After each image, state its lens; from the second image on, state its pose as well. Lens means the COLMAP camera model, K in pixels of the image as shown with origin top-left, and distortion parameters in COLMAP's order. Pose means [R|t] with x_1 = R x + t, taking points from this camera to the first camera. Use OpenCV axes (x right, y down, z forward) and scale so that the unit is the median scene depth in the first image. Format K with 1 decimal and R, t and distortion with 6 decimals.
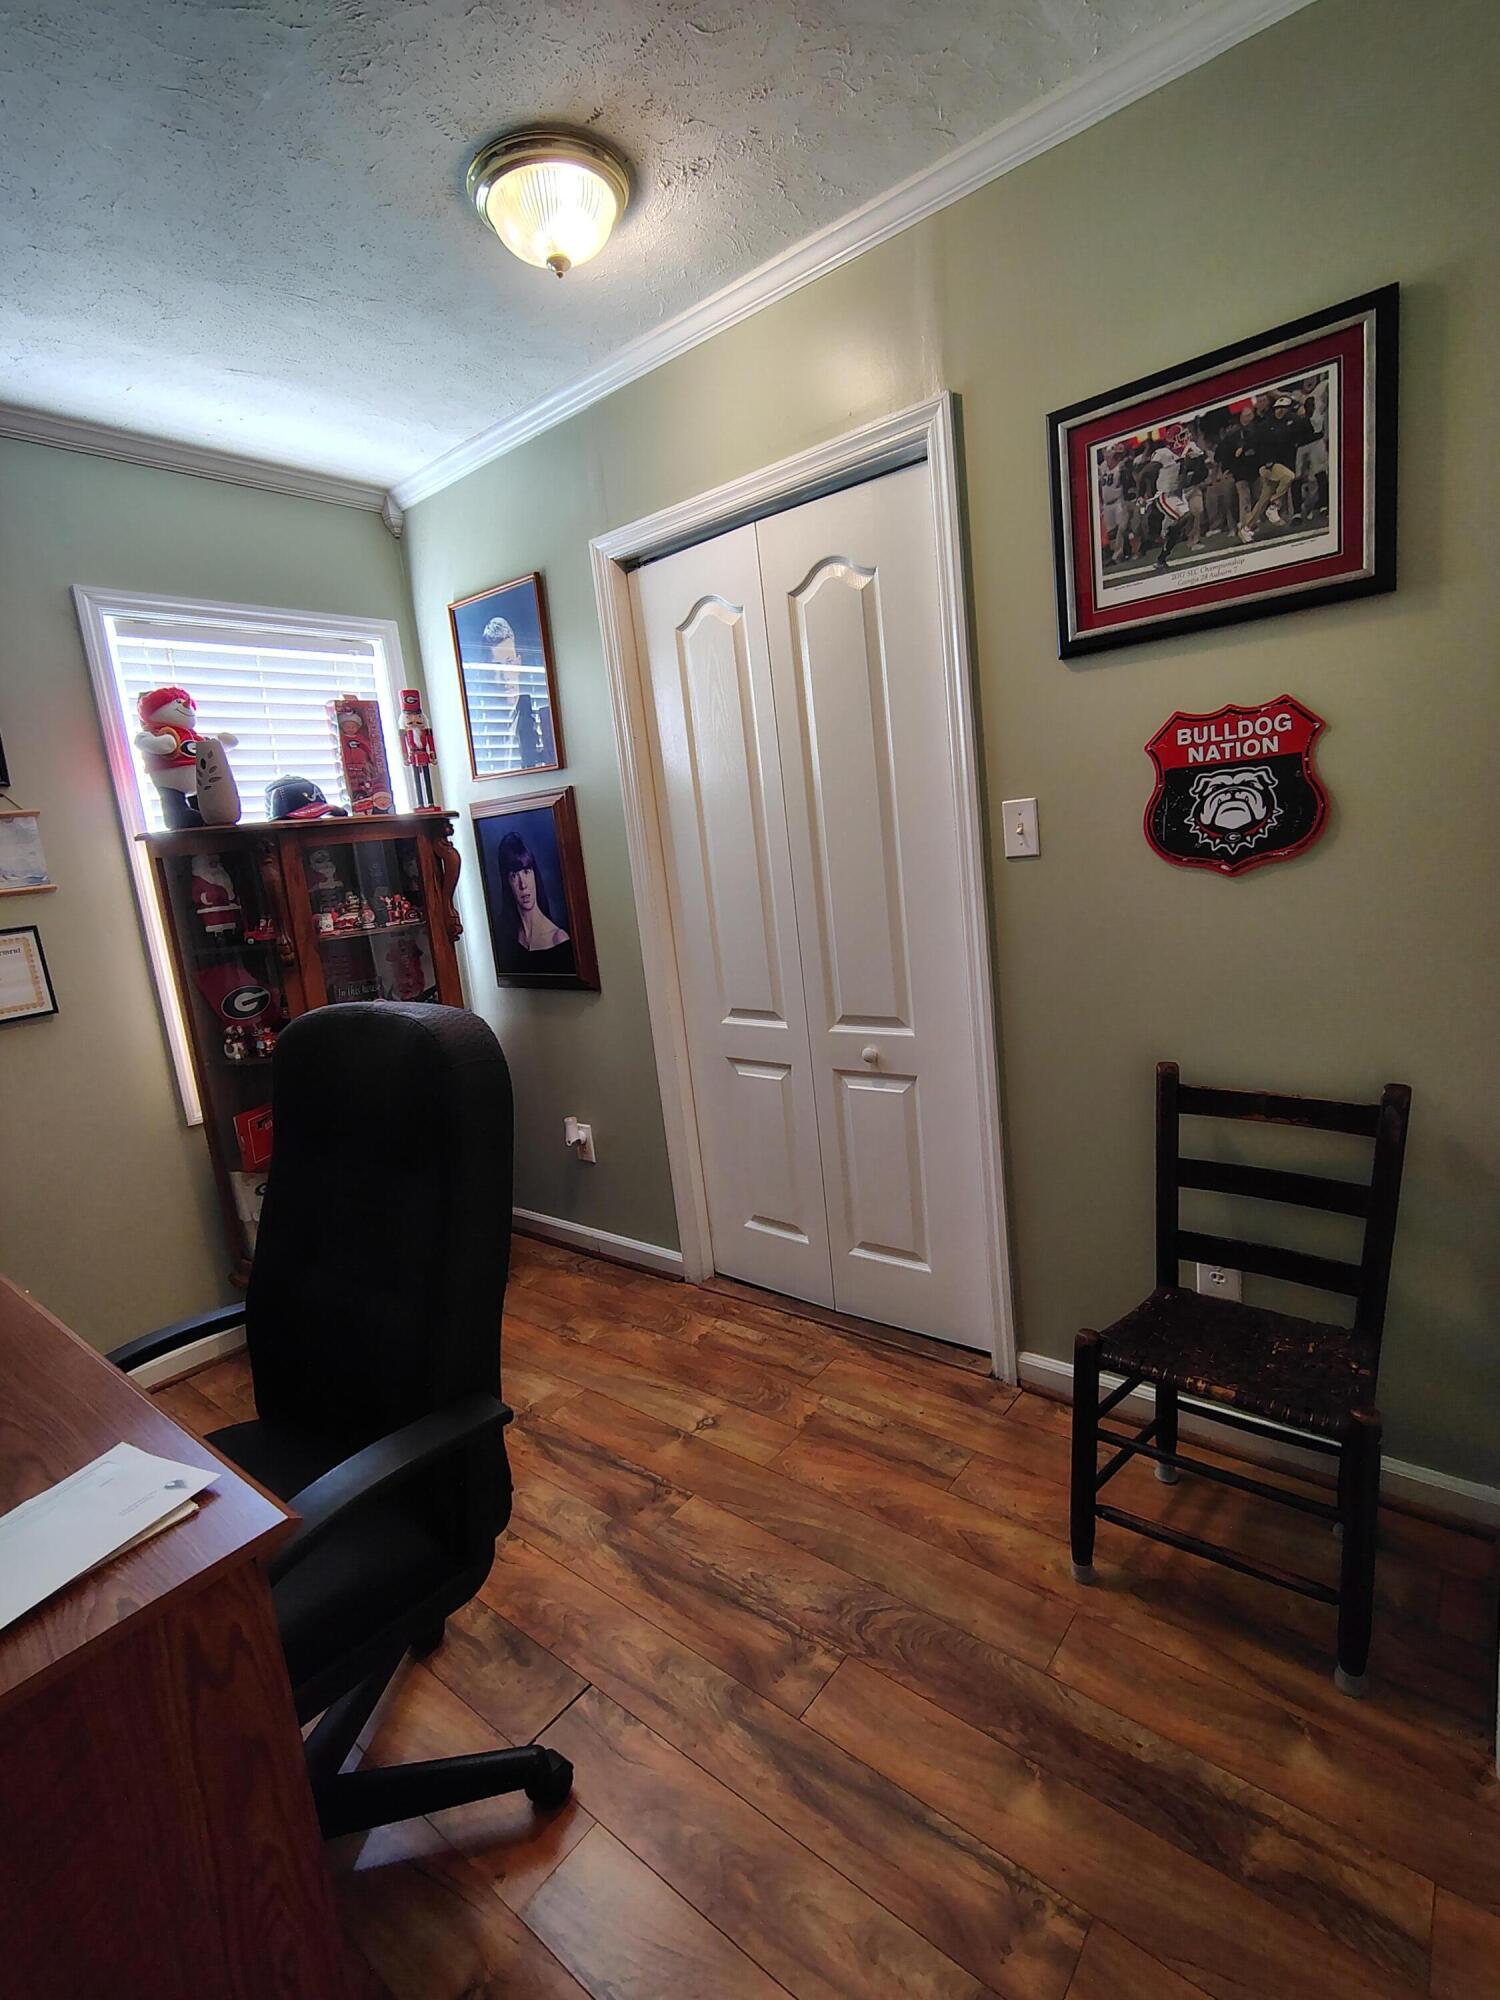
lens RADIAL K [[945.6, 0, 745.8], [0, 945.6, 993.5], [0, 0, 1]] dist [-0.006613, 0.003246]
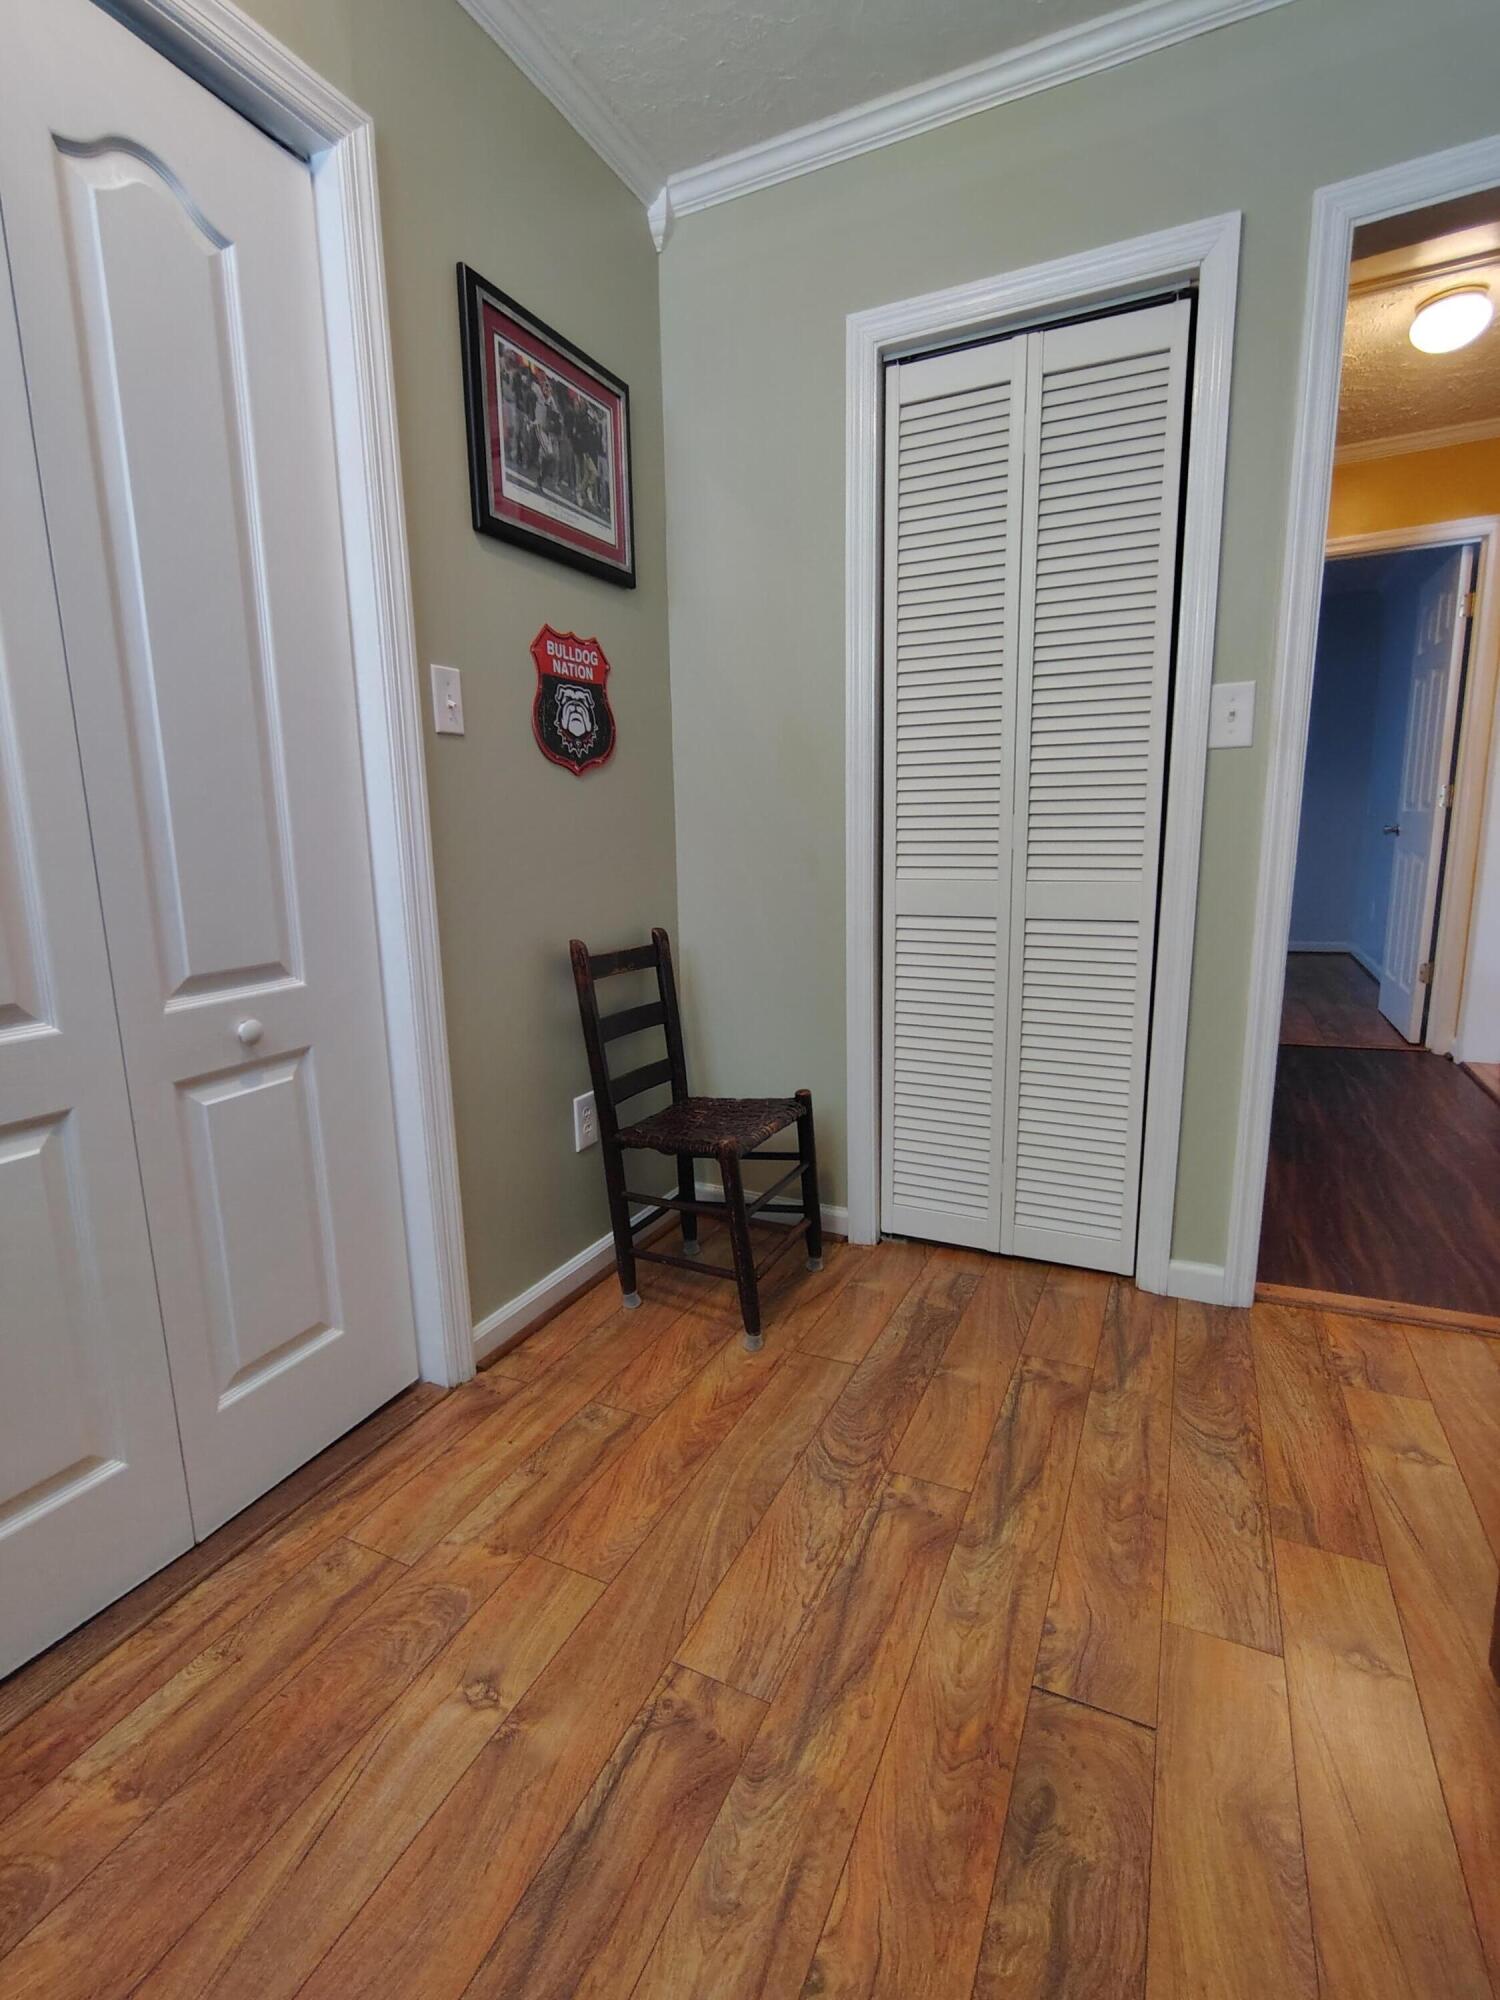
lens RADIAL K [[945.6, 0, 738.6], [0, 945.6, 998.9], [0, 0, 1]] dist [-0.006613, 0.003246]
pose [[-0.236424, -0.062255, 0.969654, -0.736247], [0.215255, 0.969793, 0.114748, 0.058710], [-0.947507, 0.235852, -0.215881, 1.150167]]
